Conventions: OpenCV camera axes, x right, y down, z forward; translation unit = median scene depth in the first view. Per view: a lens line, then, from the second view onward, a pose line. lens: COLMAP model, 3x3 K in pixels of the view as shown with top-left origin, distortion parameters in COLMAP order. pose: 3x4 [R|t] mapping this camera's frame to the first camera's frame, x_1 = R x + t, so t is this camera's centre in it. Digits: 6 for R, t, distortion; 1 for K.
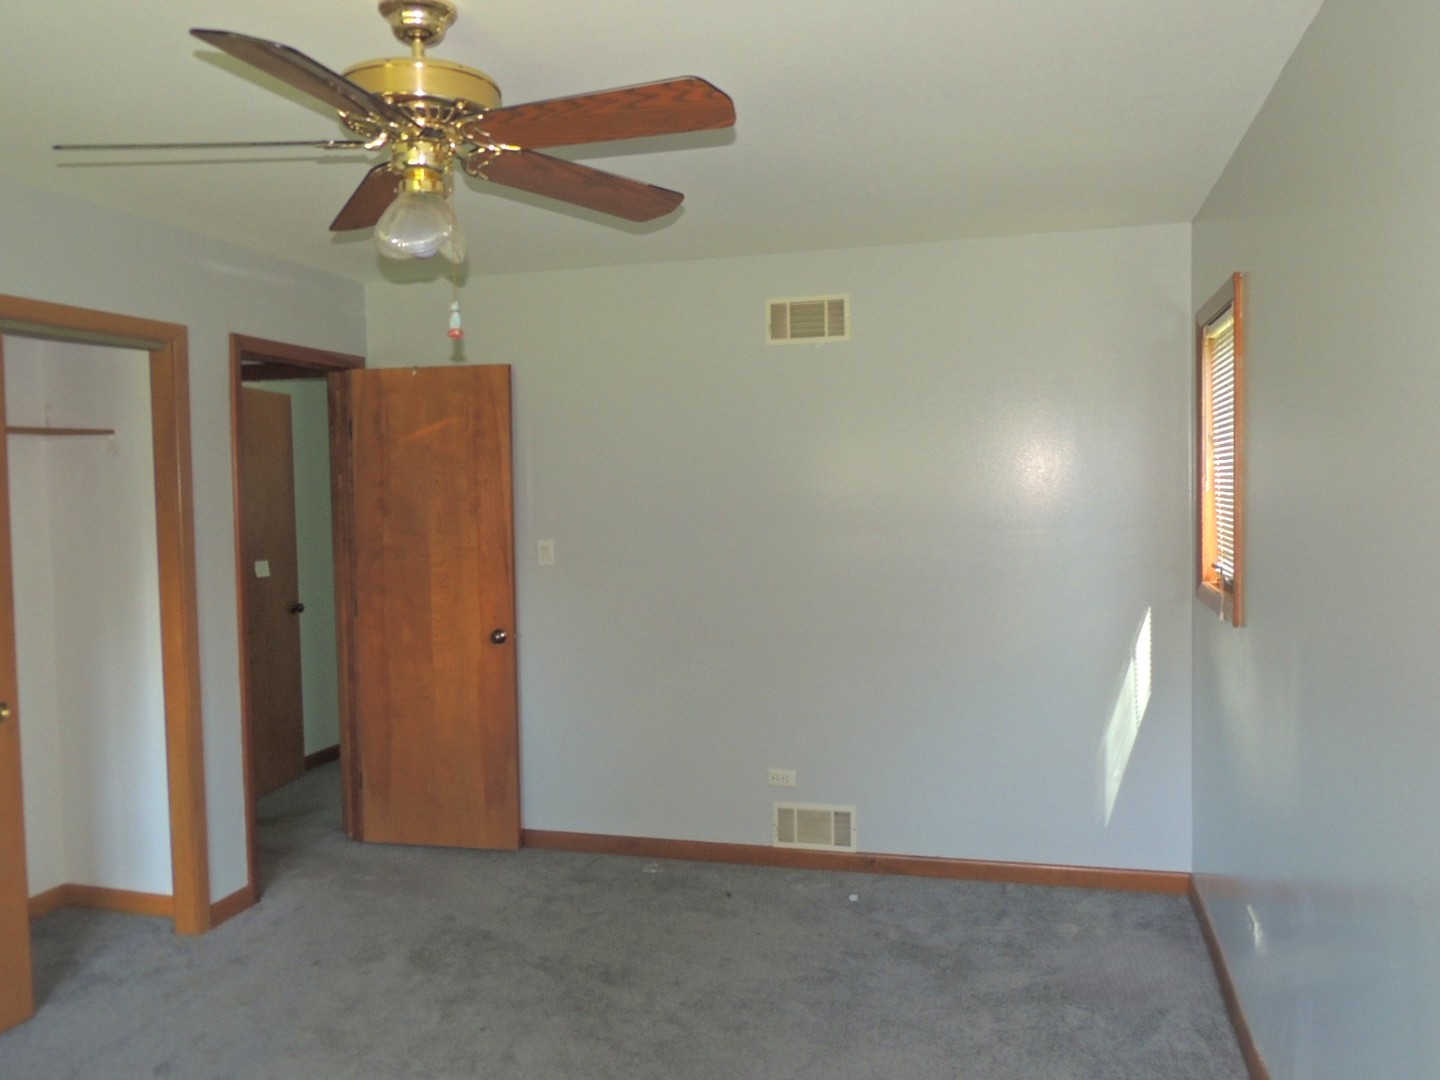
lens RADIAL K [[1143.6, 0, 729.0], [0, 1143.6, 544.6], [0, 0, 1]] dist [-0.027398, 0.018025]
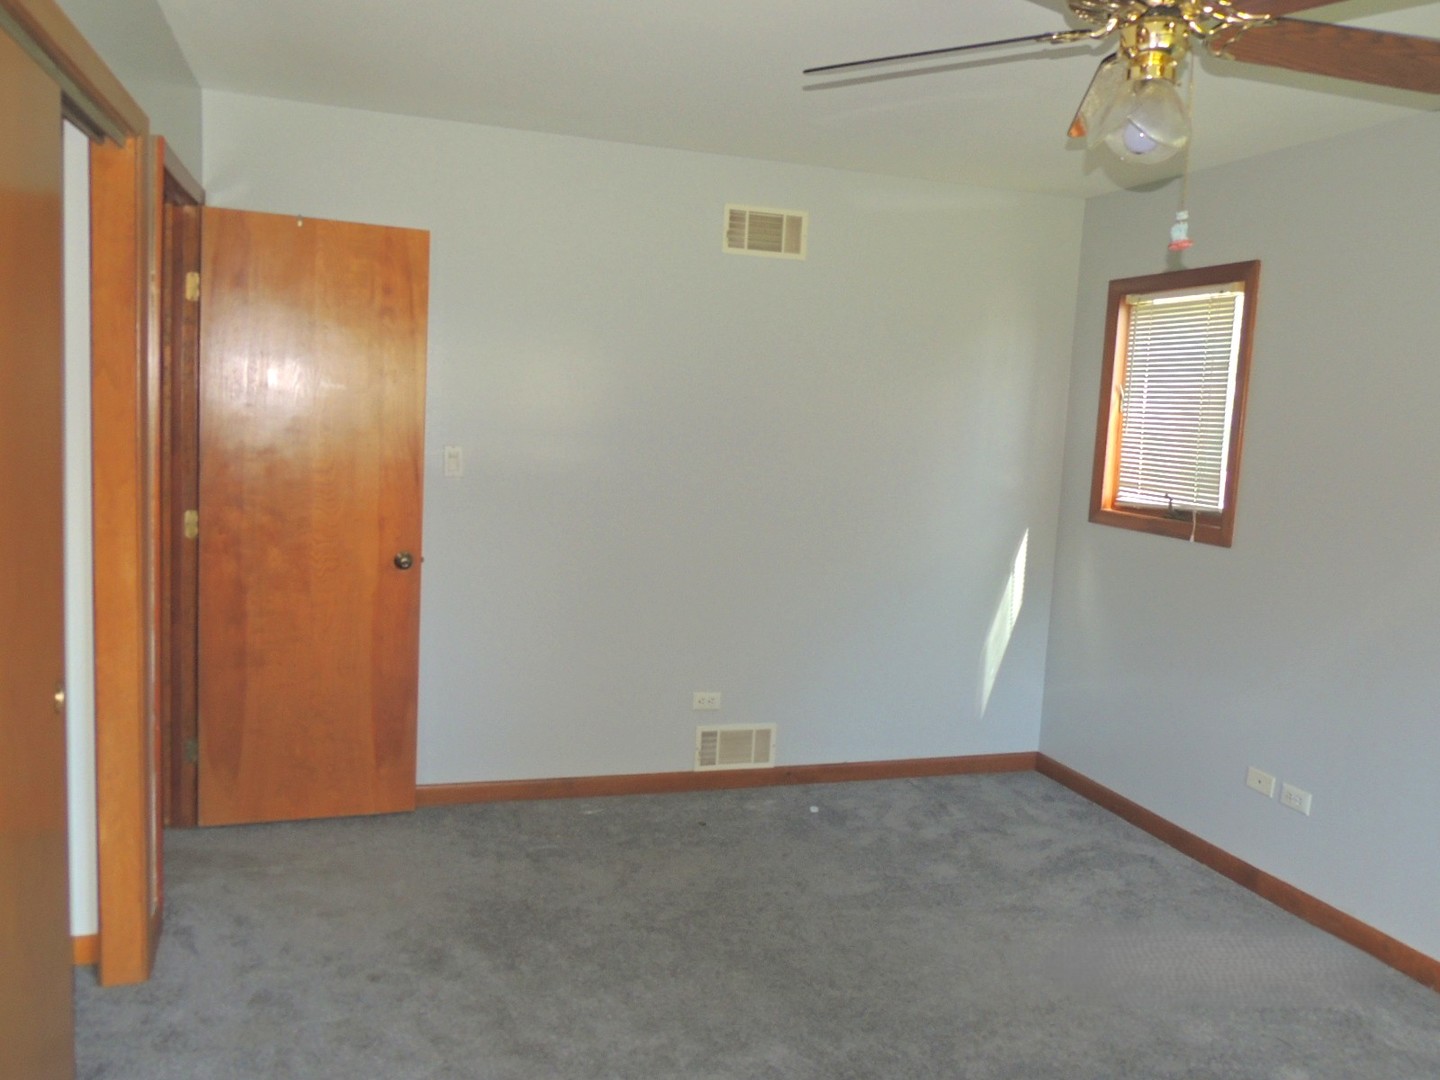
lens RADIAL K [[1143.6, 0, 729.3], [0, 1143.6, 533.7], [0, 0, 1]] dist [-0.027398, 0.018025]
pose [[0.831280, -0.000251, 0.555854, -0.494398], [-0.037369, 0.997712, 0.056337, 0.005804], [-0.554596, -0.067603, 0.829369, 0.191651]]
